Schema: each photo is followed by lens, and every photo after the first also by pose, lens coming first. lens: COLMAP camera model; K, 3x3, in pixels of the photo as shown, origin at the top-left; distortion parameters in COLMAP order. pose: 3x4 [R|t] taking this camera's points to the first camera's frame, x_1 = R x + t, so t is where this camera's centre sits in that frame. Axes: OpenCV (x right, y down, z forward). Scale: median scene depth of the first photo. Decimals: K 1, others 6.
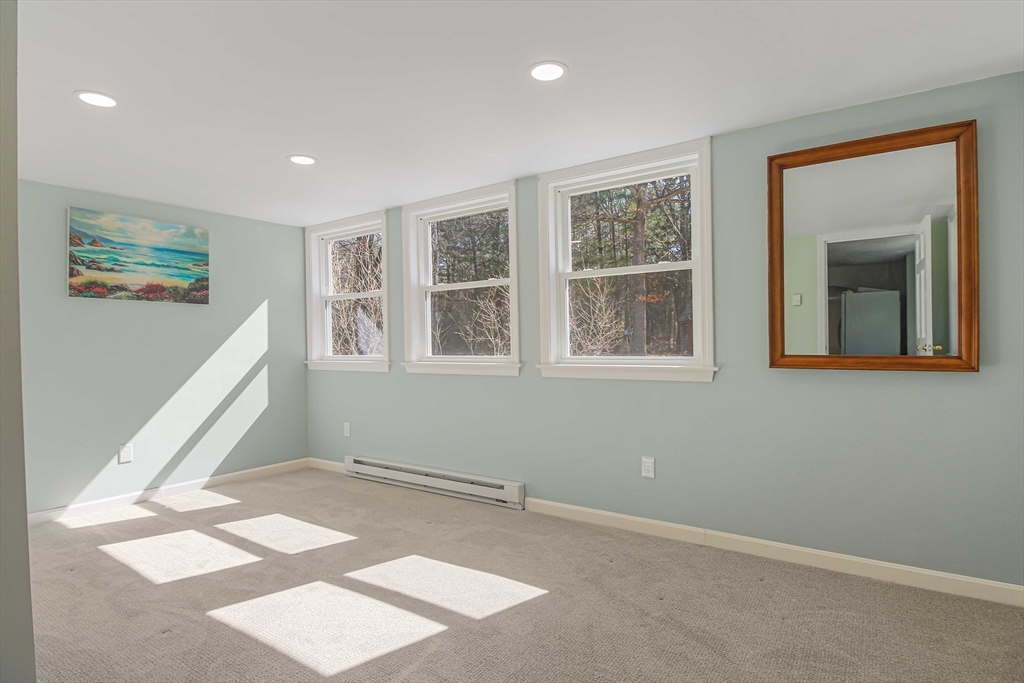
lens RADIAL K [[519.5, 0, 511.3], [0, 519.5, 339.5], [0, 0, 1]] dist [-0.018168, -0.003147]
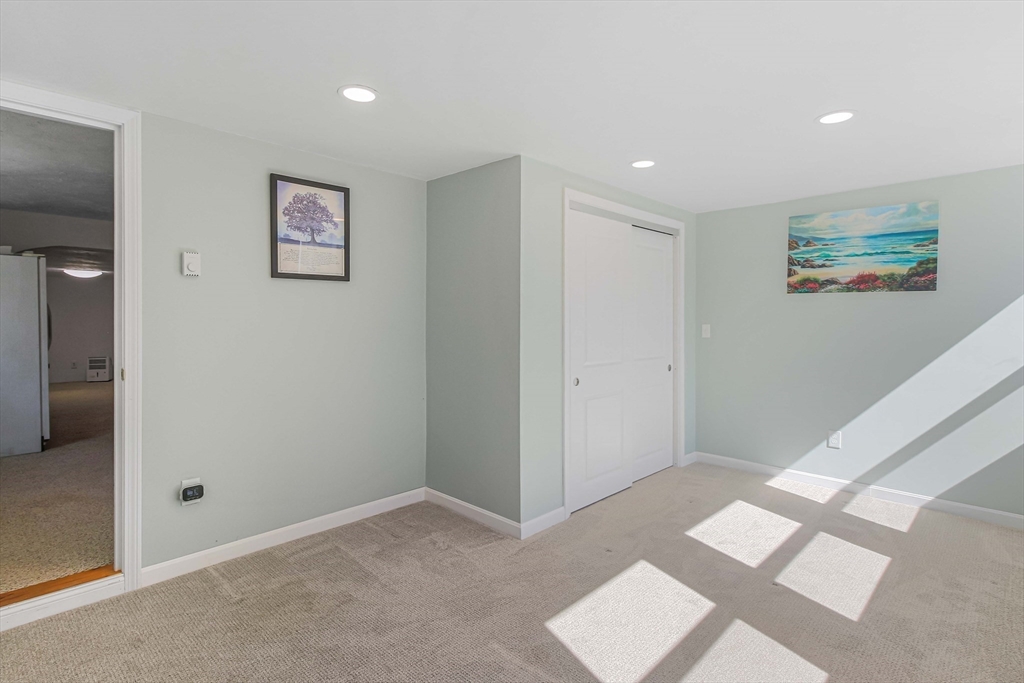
lens RADIAL K [[519.5, 0, 517.3], [0, 519.5, 324.2], [0, 0, 1]] dist [-0.018168, -0.003147]
pose [[-0.196812, 0.018963, -0.980258, 0.404040], [-0.005014, 0.999780, 0.020348, -0.031486], [0.980429, 0.008920, -0.196673, 0.576874]]
